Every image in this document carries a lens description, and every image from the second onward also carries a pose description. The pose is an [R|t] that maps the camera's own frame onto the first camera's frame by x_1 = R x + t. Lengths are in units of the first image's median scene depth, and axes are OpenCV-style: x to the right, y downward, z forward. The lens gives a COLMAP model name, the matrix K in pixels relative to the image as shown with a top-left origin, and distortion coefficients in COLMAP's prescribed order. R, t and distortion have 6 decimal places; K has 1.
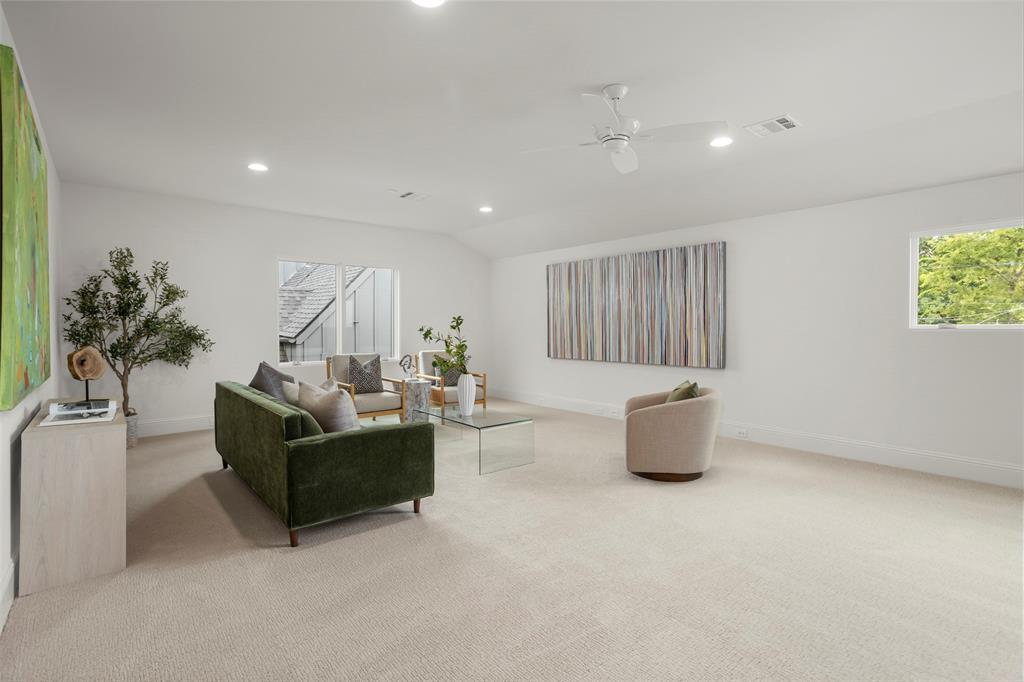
lens RADIAL K [[487.3, 0, 507.9], [0, 487.3, 332.5], [0, 0, 1]] dist [-0.038159, 0.029155]
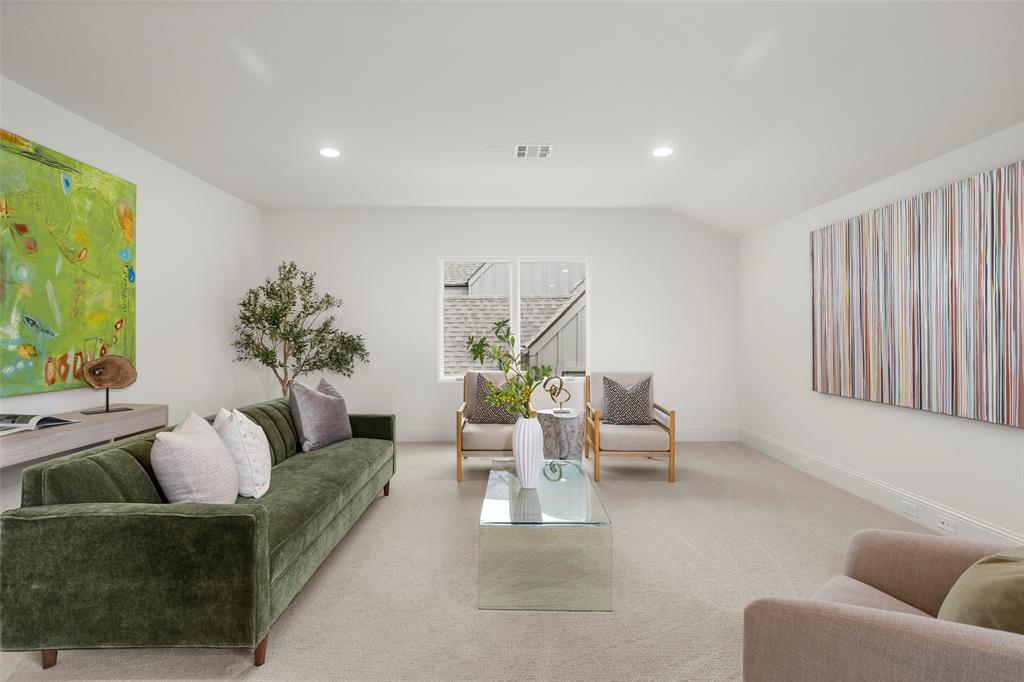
lens RADIAL K [[487.3, 0, 507.9], [0, 487.3, 332.5], [0, 0, 1]] dist [-0.038159, 0.029155]
pose [[0.767253, -0.001664, -0.641343, 0.192252], [-0.010734, 0.999823, -0.015436, -0.005883], [0.641255, 0.018728, 0.767099, 0.368983]]
